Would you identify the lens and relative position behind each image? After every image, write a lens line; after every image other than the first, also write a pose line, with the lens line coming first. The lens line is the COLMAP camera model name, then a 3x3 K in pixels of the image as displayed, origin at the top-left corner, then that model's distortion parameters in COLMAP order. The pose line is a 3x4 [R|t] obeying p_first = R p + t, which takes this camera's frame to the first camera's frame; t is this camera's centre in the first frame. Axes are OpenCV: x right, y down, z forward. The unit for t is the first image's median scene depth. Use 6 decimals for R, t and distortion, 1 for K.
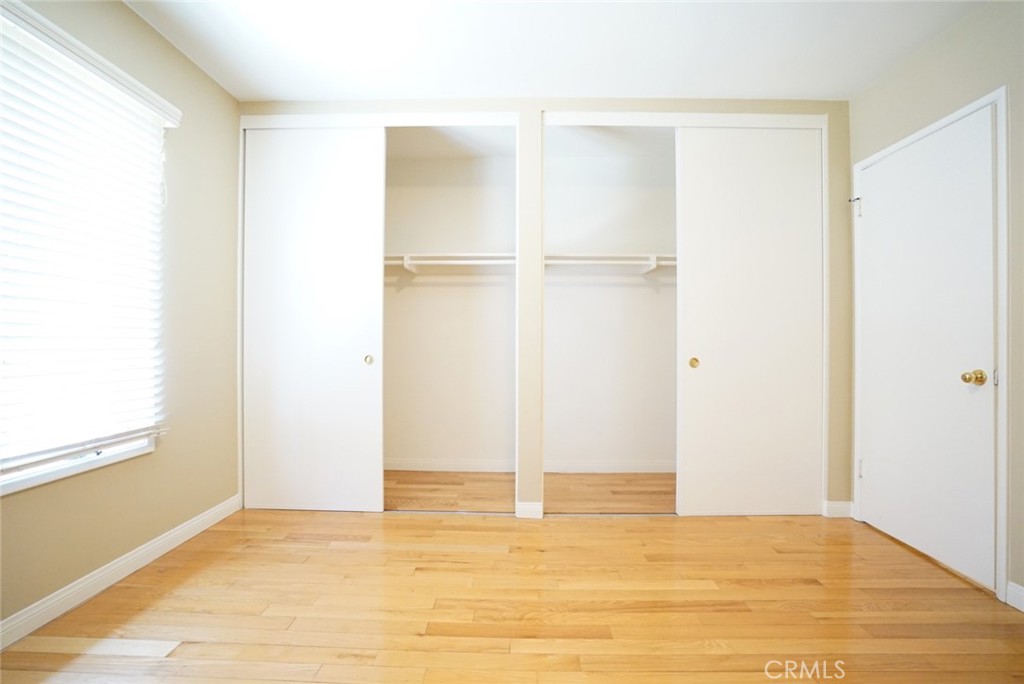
lens RADIAL K [[467.7, 0, 511.4], [0, 467.7, 344.5], [0, 0, 1]] dist [-0.055342, 0.018828]
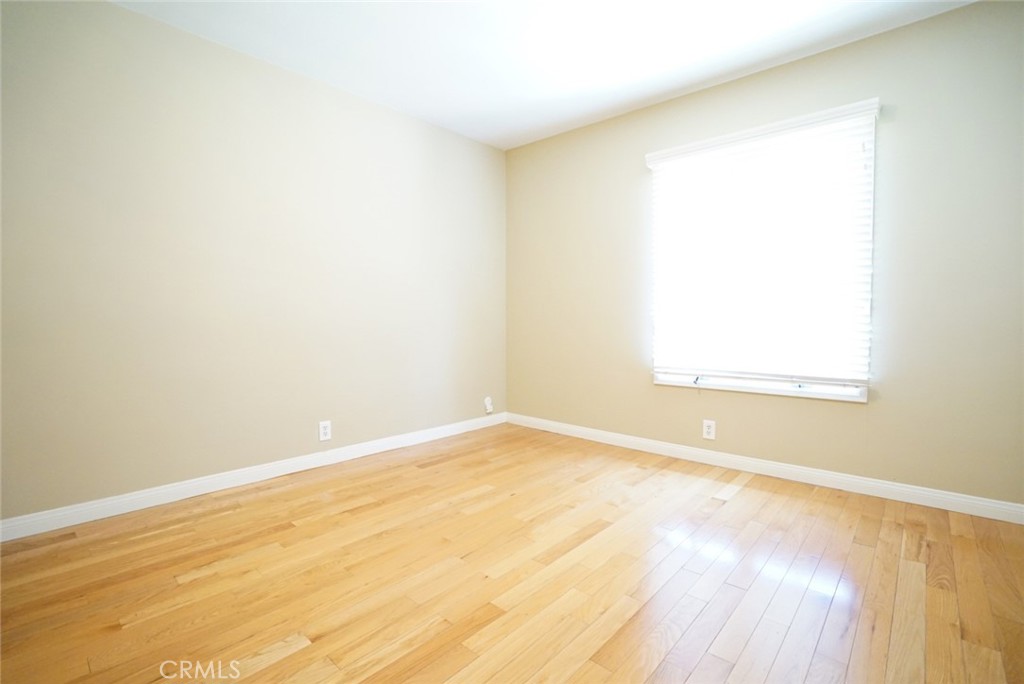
lens RADIAL K [[467.7, 0, 511.4], [0, 467.7, 344.5], [0, 0, 1]] dist [-0.055342, 0.018828]
pose [[-0.654587, 0.039564, -0.754951, 0.702714], [-0.002495, 0.998511, 0.054491, 0.025205], [0.755983, 0.037553, -0.653513, 1.087283]]
